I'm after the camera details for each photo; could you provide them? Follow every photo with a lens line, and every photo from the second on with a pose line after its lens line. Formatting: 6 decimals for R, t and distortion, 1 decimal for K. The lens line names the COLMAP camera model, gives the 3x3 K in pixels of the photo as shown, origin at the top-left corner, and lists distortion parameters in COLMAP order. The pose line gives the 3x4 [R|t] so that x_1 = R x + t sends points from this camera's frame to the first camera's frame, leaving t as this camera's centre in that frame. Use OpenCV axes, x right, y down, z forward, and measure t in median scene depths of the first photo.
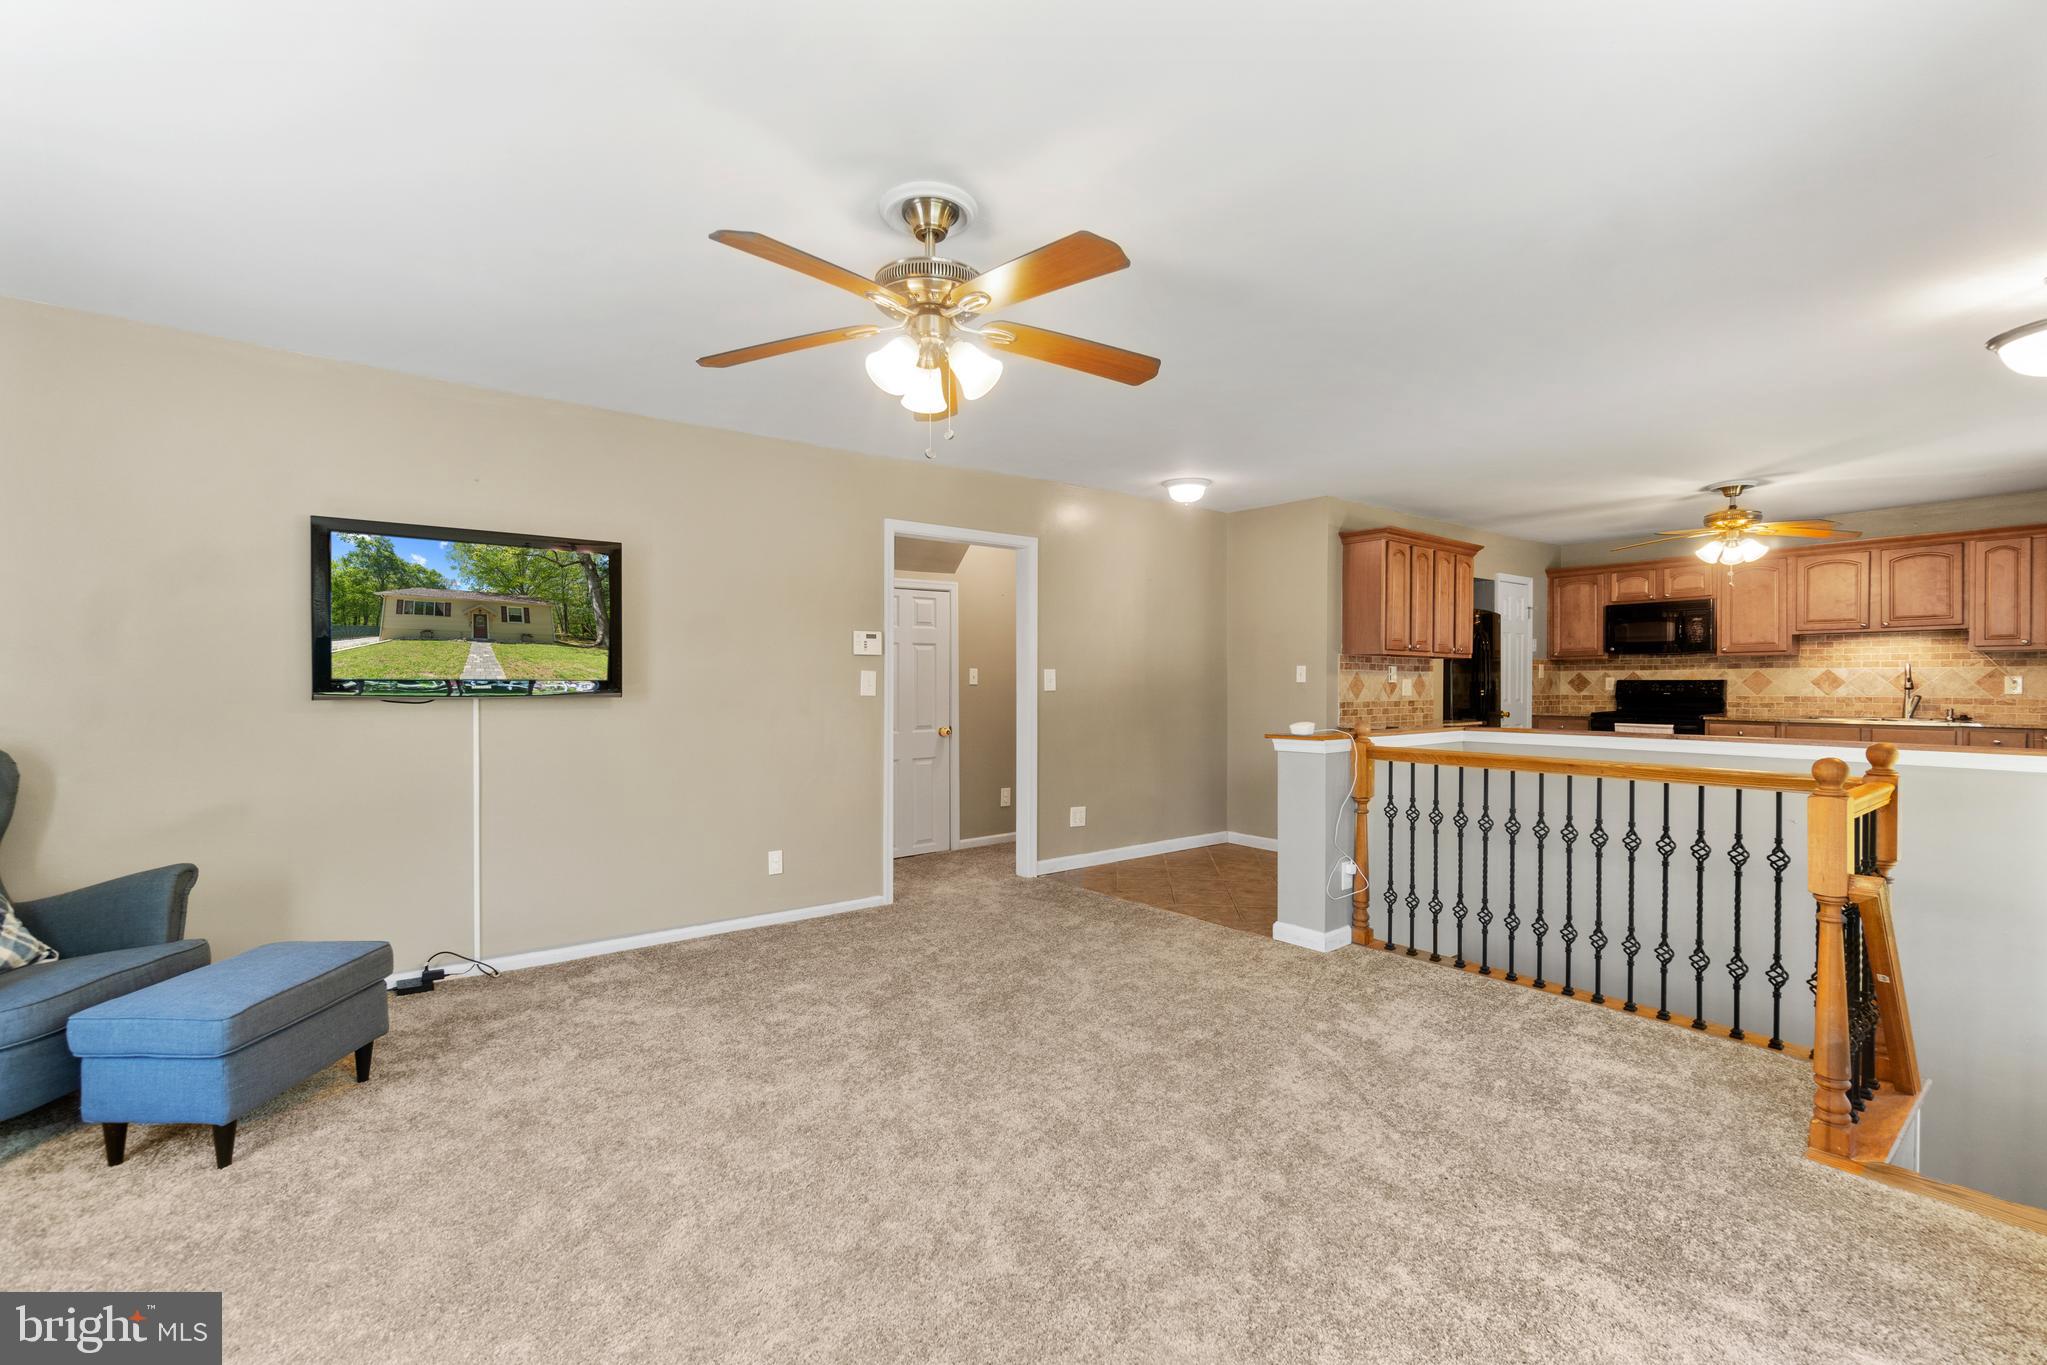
lens RADIAL K [[887.7, 0, 1008.7], [0, 887.7, 686.8], [0, 0, 1]] dist [-0.003288, 0.001131]
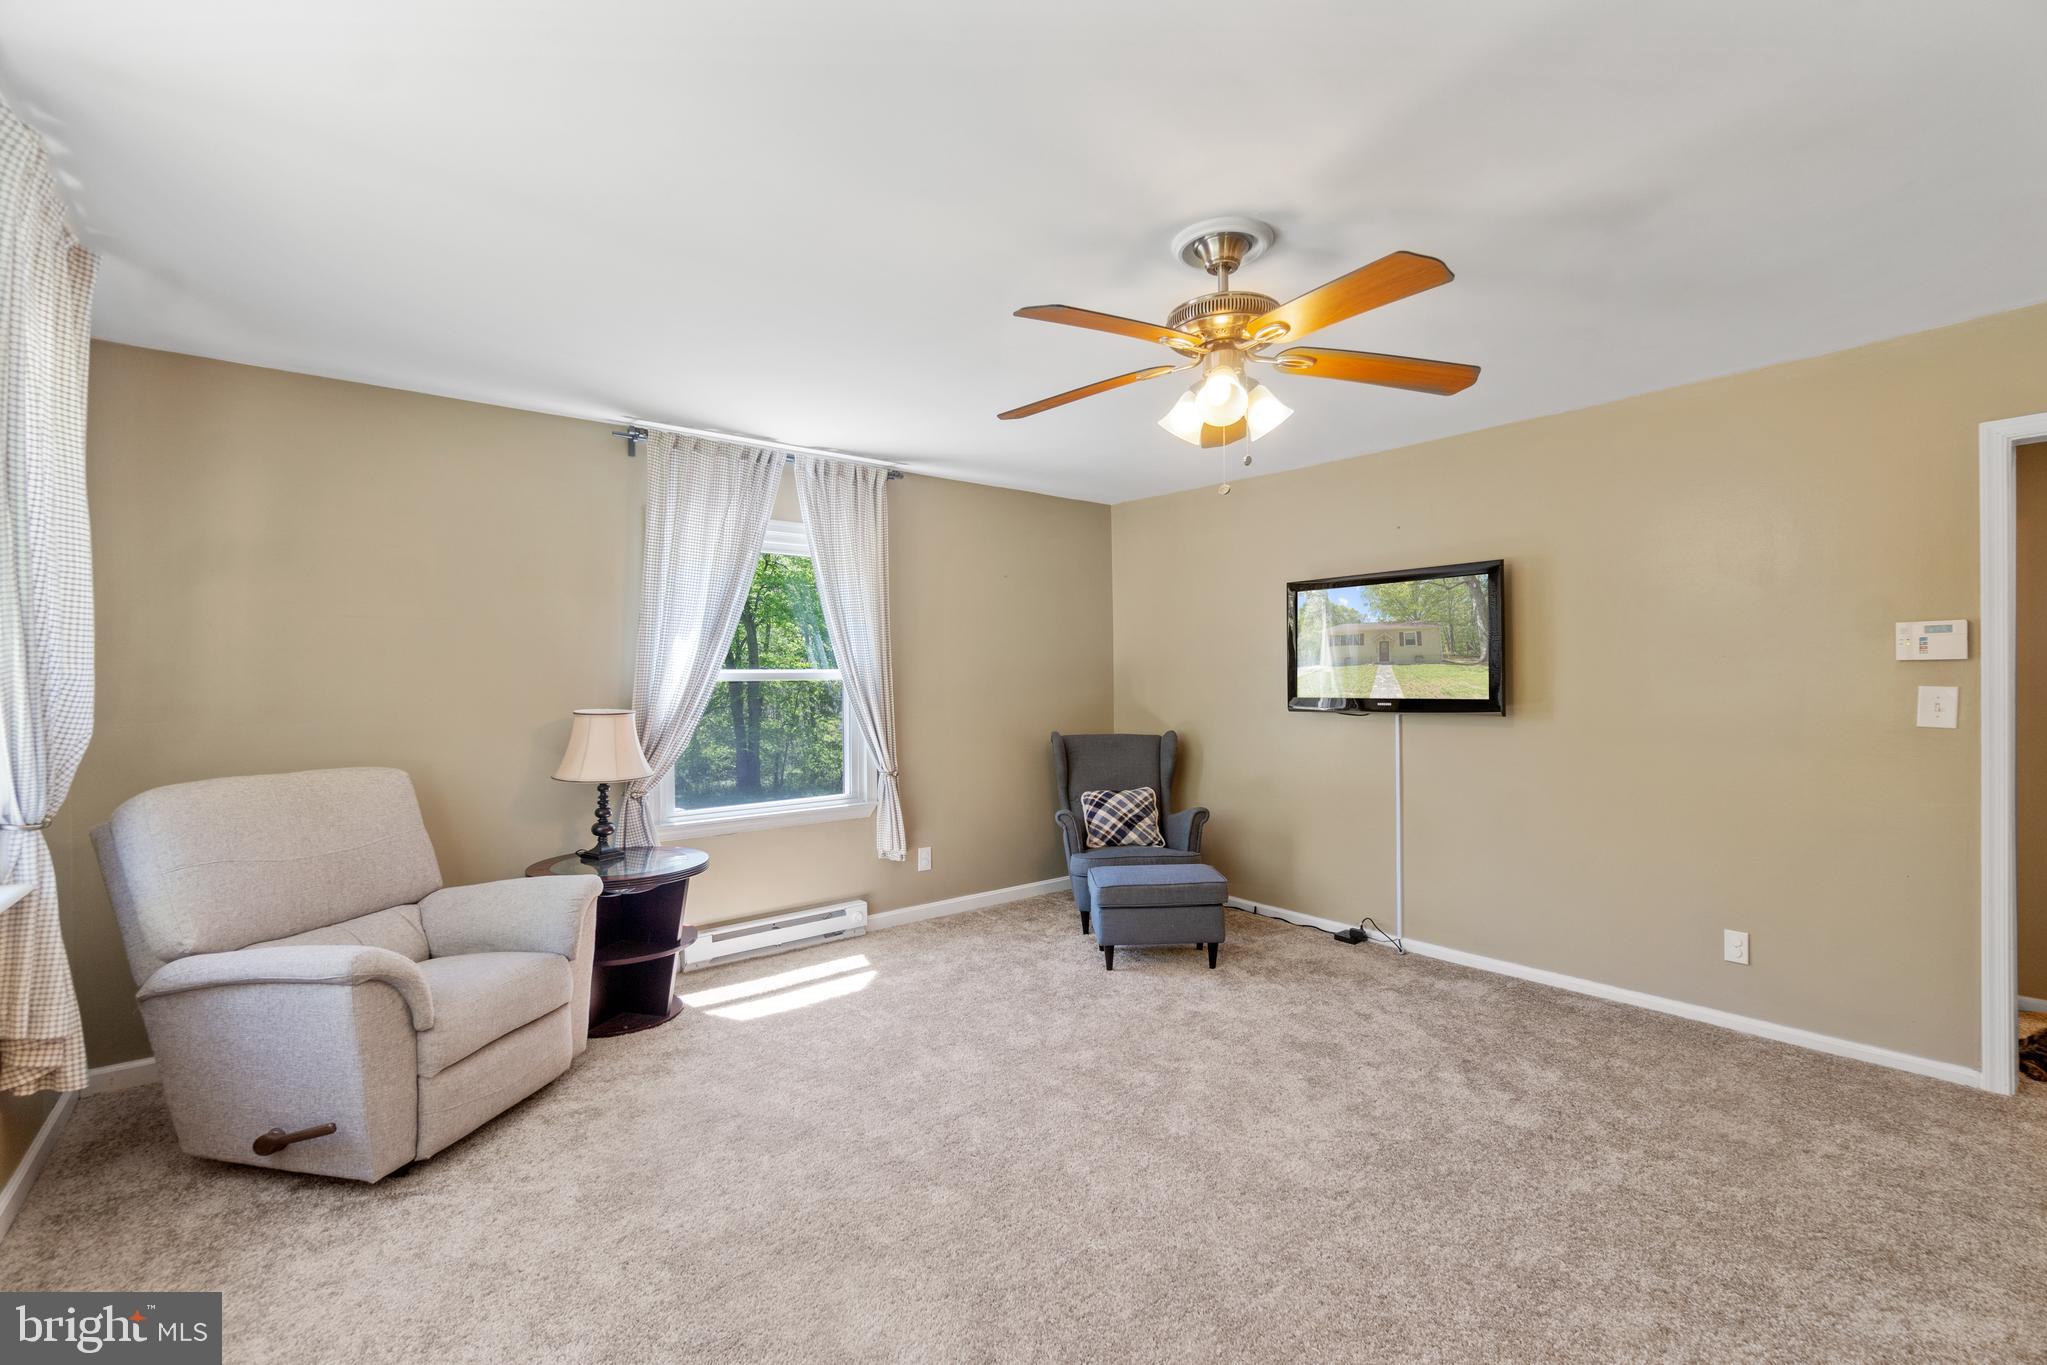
lens RADIAL K [[887.7, 0, 1005.3], [0, 887.7, 688.7], [0, 0, 1]] dist [-0.003288, 0.001131]
pose [[0.014553, 0.012496, -0.999816, 0.338233], [0.007450, 0.999893, 0.012605, -0.021910], [0.999866, -0.007632, 0.014458, 0.282290]]
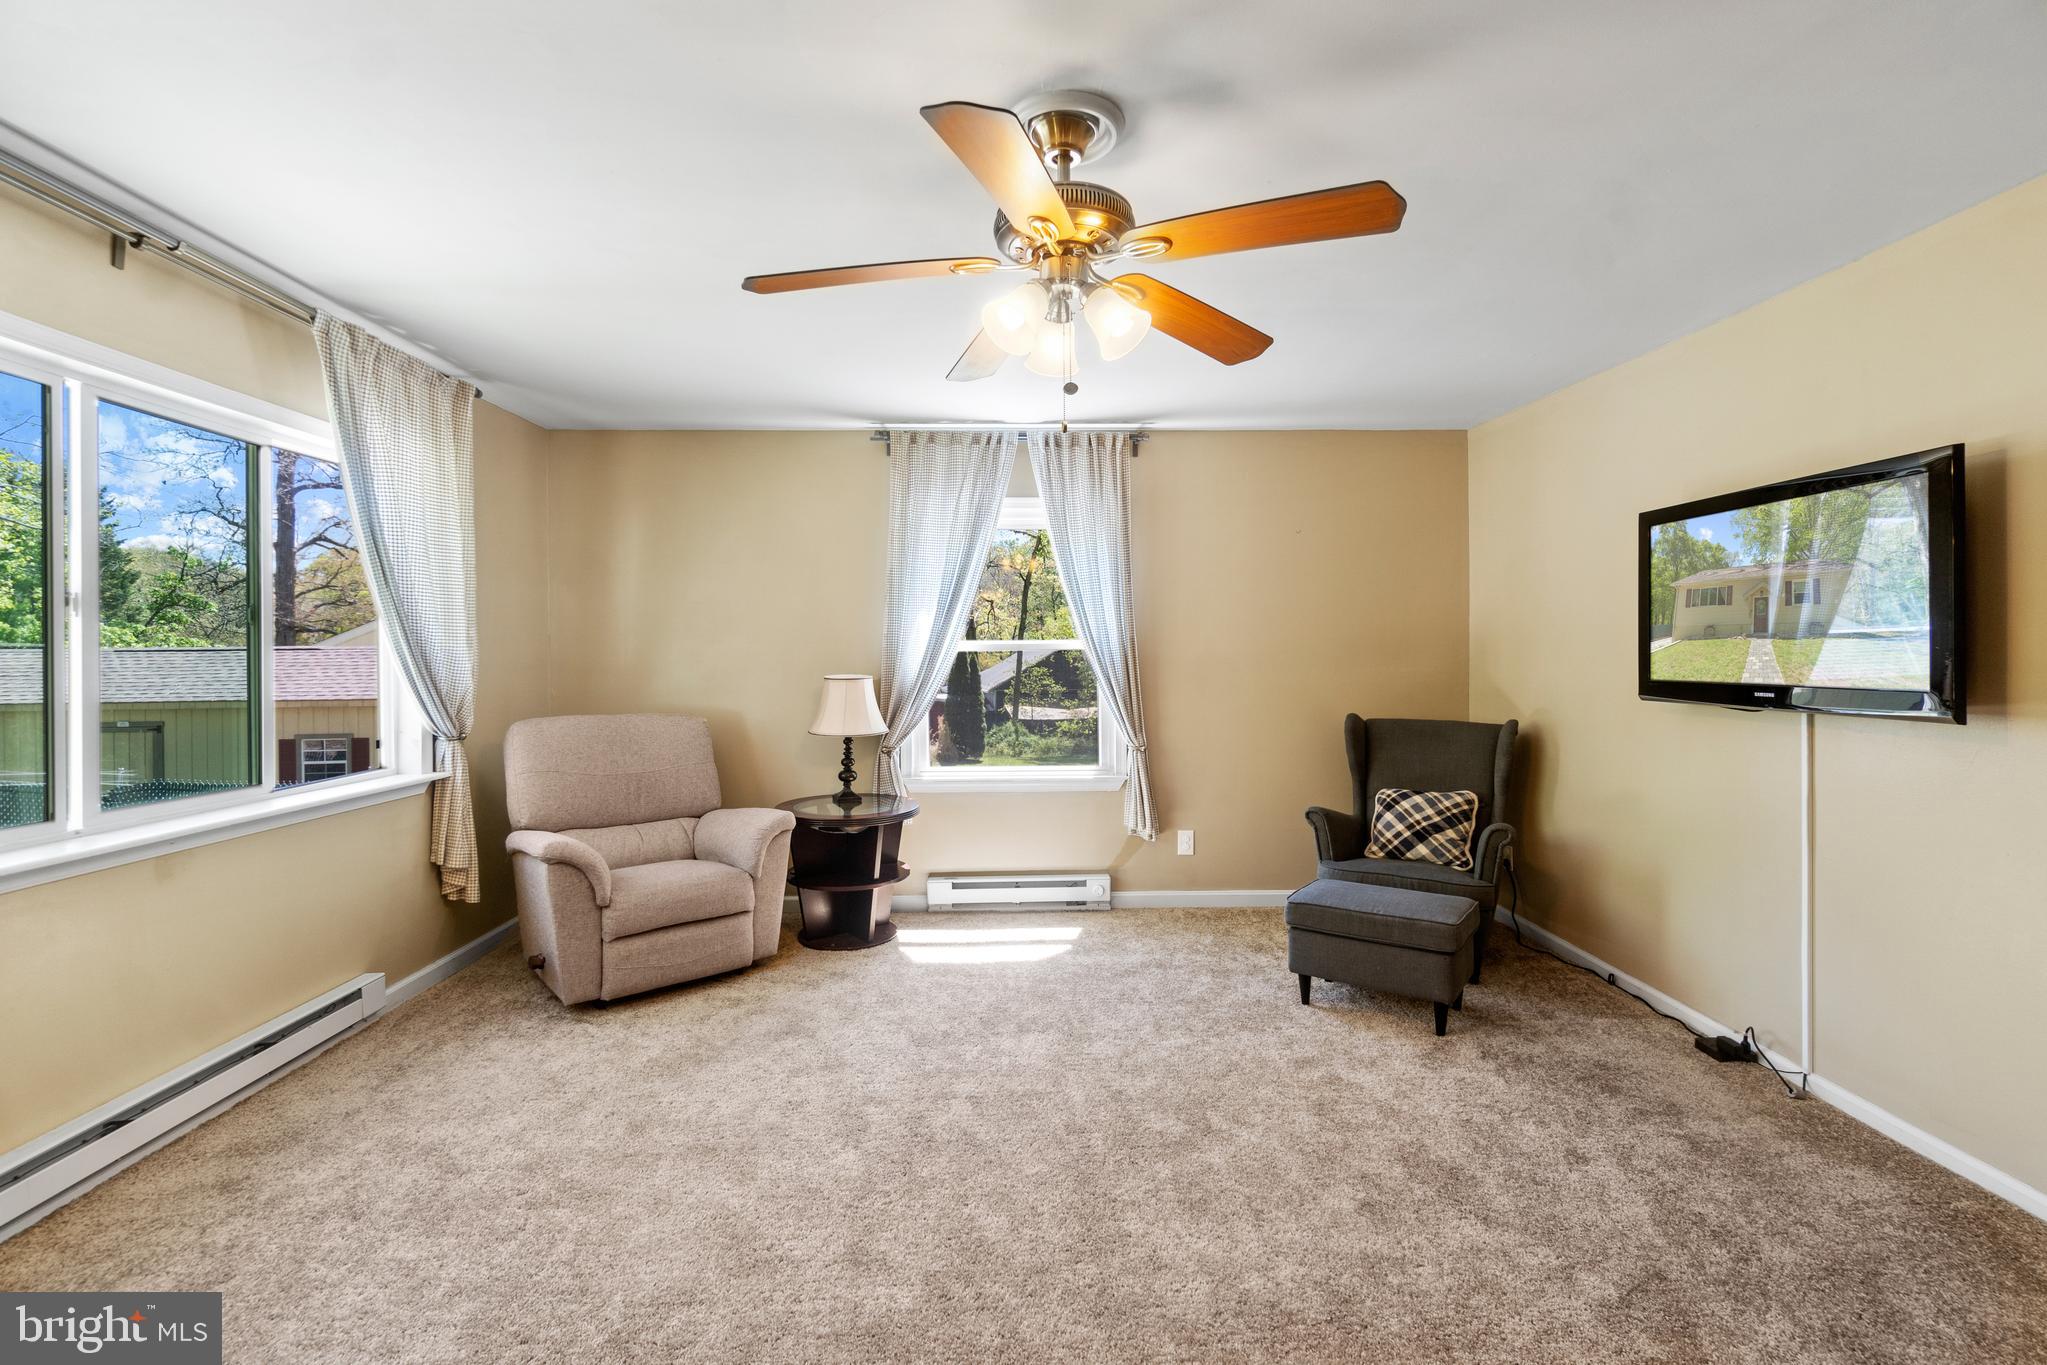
lens RADIAL K [[887.7, 0, 1017.1], [0, 887.7, 666.5], [0, 0, 1]] dist [-0.003288, 0.001131]
pose [[-0.596878, 0.017466, -0.802142, 0.221650], [0.002365, 0.999797, 0.020010, -0.022729], [0.802329, 0.010047, -0.596798, 0.551514]]
